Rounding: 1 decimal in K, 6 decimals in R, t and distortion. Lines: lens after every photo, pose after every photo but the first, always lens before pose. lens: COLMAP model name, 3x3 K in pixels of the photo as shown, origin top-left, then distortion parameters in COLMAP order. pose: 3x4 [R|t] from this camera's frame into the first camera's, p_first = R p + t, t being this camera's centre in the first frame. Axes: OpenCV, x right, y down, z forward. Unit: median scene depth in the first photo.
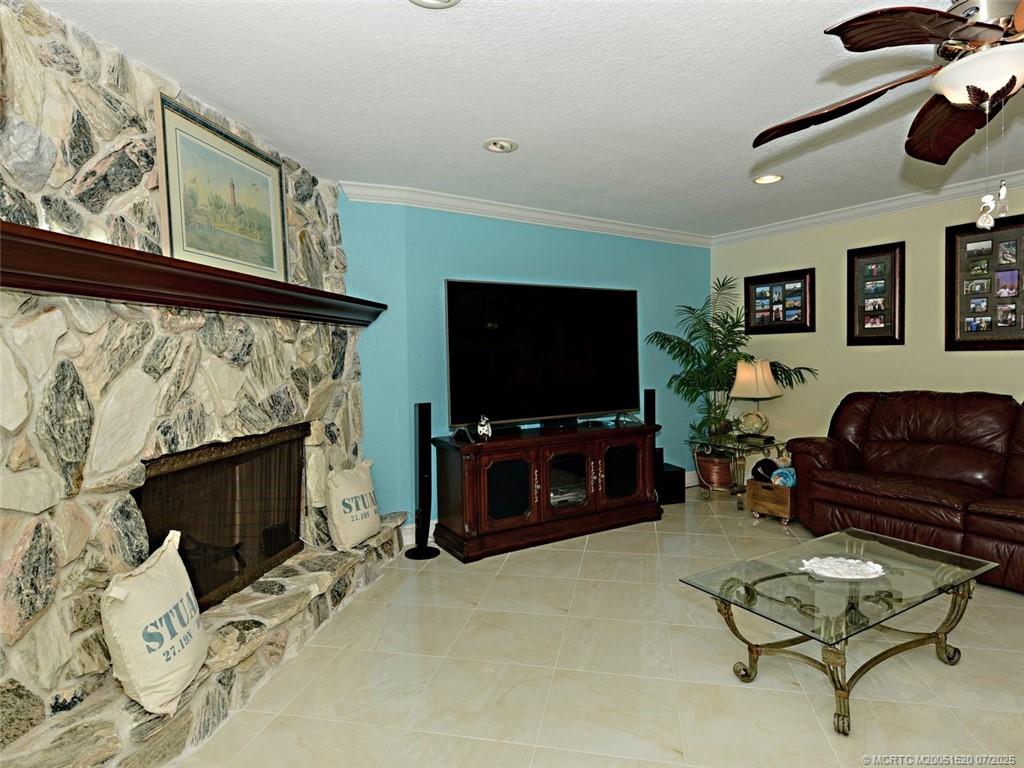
lens RADIAL K [[564.4, 0, 512.0], [0, 564.4, 384.0], [0, 0, 1]] dist [-0.001088, -0.000271]
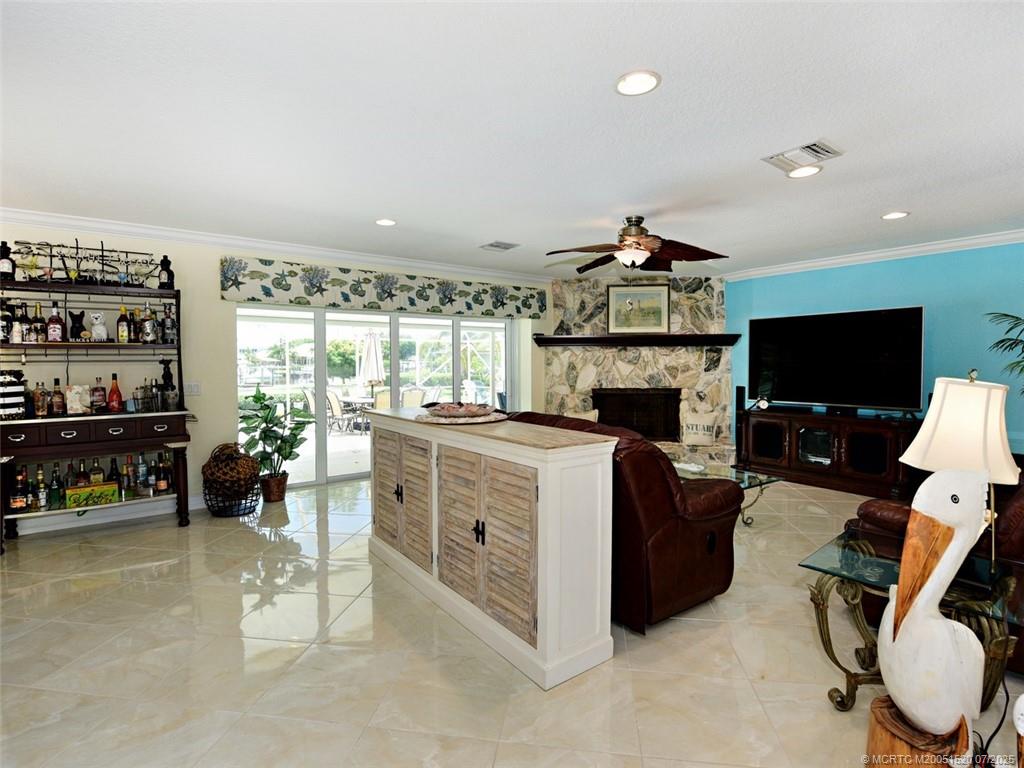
lens RADIAL K [[481.3, 0, 512.4], [0, 481.3, 409.5], [0, 0, 1]] dist [-0.002463, -0.000996]
pose [[0.098716, 0.102136, -0.989860, 1.800606], [-0.049238, 0.994002, 0.097653, -0.009152], [0.993897, 0.039099, 0.103153, 0.110336]]
